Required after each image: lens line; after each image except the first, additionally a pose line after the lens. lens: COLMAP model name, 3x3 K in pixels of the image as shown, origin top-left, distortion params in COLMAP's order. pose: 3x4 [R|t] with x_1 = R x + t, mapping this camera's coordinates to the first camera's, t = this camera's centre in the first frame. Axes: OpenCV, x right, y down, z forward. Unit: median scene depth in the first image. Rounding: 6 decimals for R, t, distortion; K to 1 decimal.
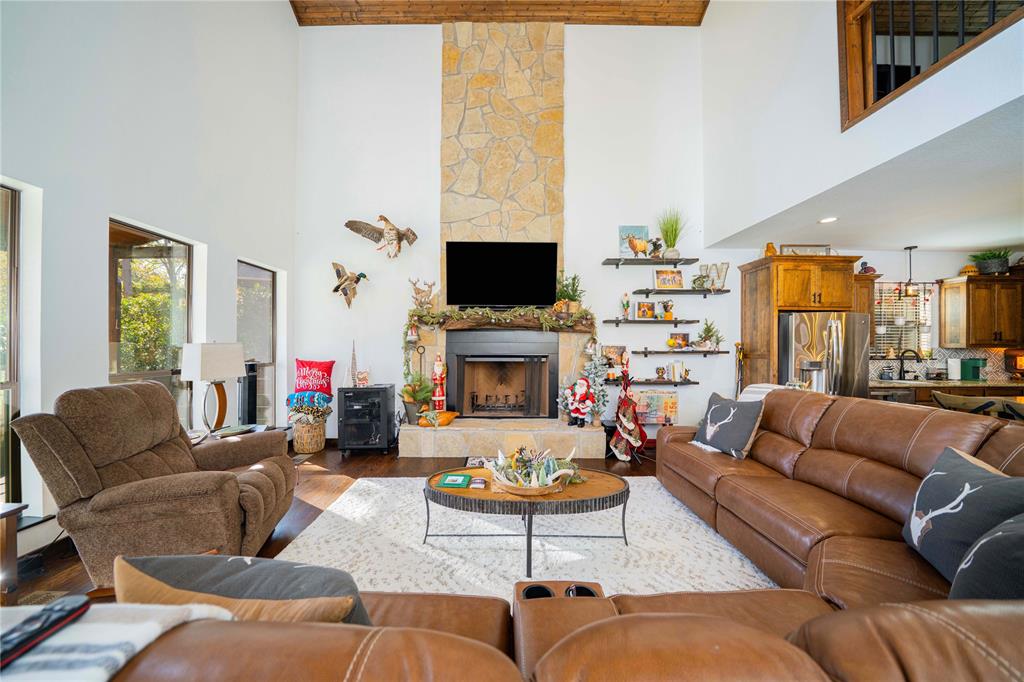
lens RADIAL K [[356.2, 0, 503.6], [0, 356.2, 346.9], [0, 0, 1]] dist [-0.020005, 0.001007]
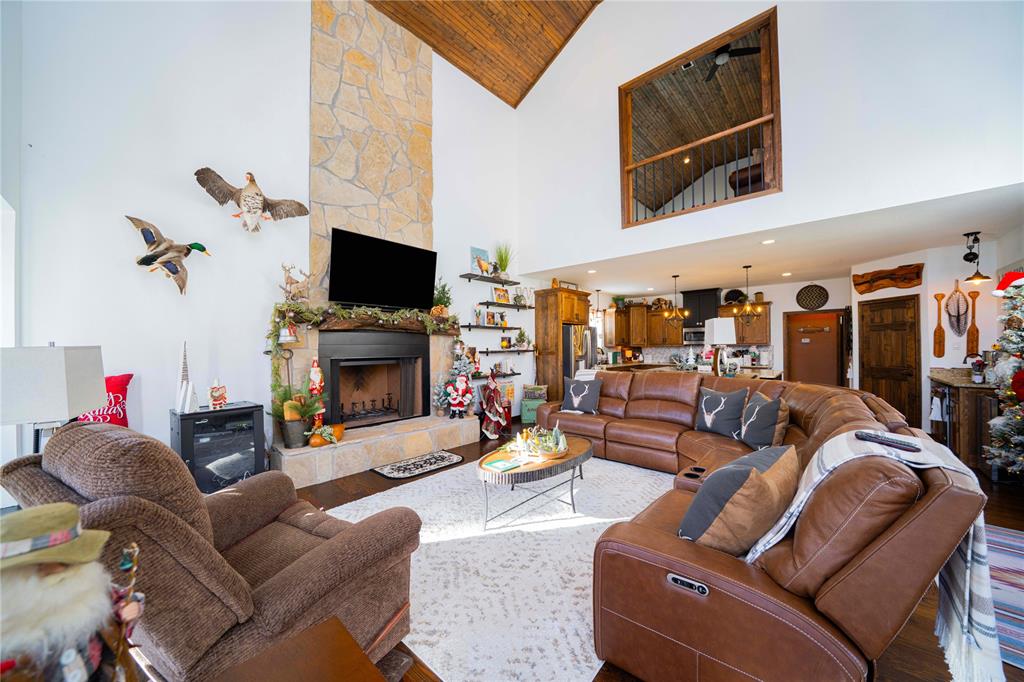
lens RADIAL K [[356.2, 0, 505.7], [0, 356.2, 347.2], [0, 0, 1]] dist [-0.020005, 0.001007]
pose [[0.679332, -0.009150, 0.733774, -0.489025], [0.011873, 0.999928, 0.001477, -0.002769], [-0.733735, 0.007708, 0.679392, 0.107135]]
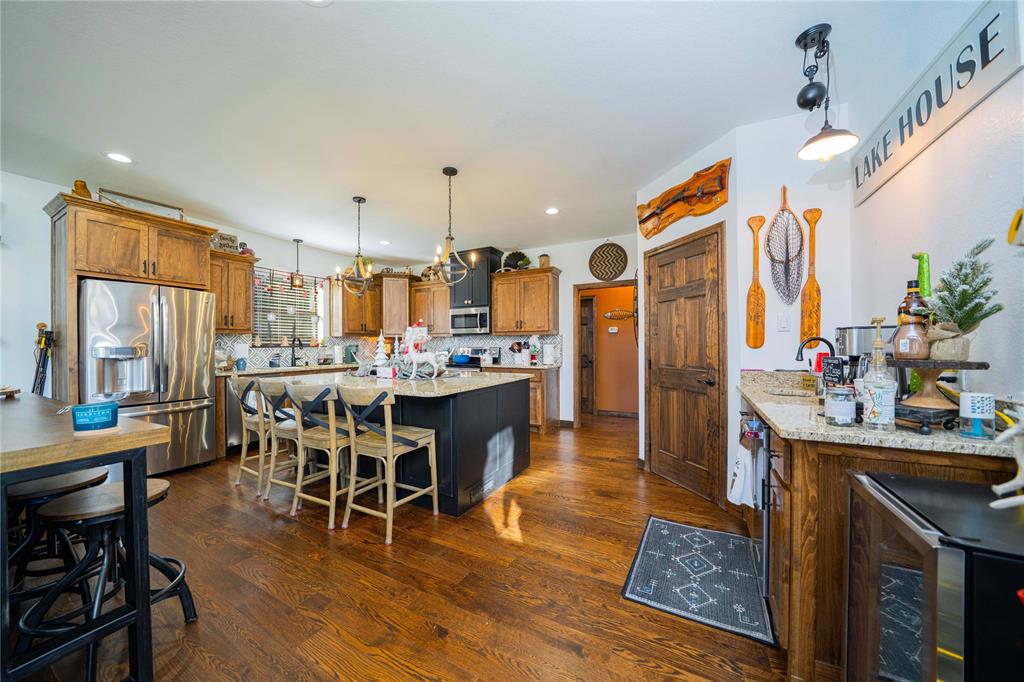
lens RADIAL K [[356.2, 0, 505.9], [0, 356.2, 346.9], [0, 0, 1]] dist [-0.020005, 0.001007]
pose [[0.475389, -0.007768, 0.879741, 0.523683], [0.009000, 0.999952, 0.003966, 0.037488], [-0.879730, 0.006032, 0.475436, -0.065210]]
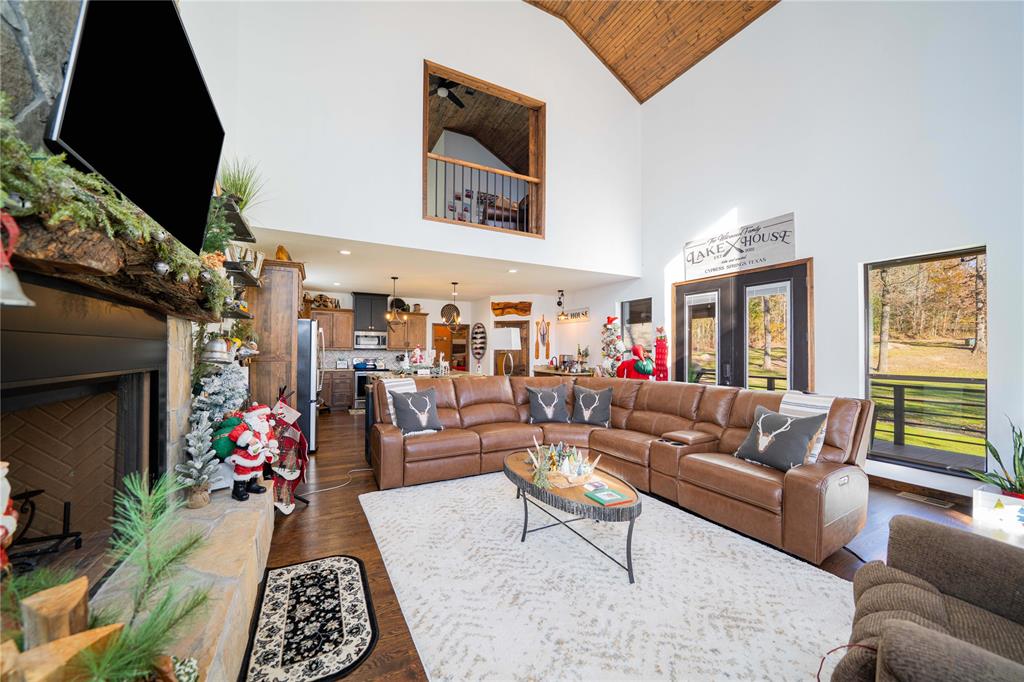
lens RADIAL K [[372.1, 0, 503.7], [0, 372.1, 344.4], [0, 0, 1]] dist [-0.008744, 0.000062]
pose [[-0.451422, 0.007821, 0.892276, -0.450994], [-0.007410, 0.999894, -0.012514, -0.005128], [-0.892280, -0.012261, -0.451317, 0.854712]]
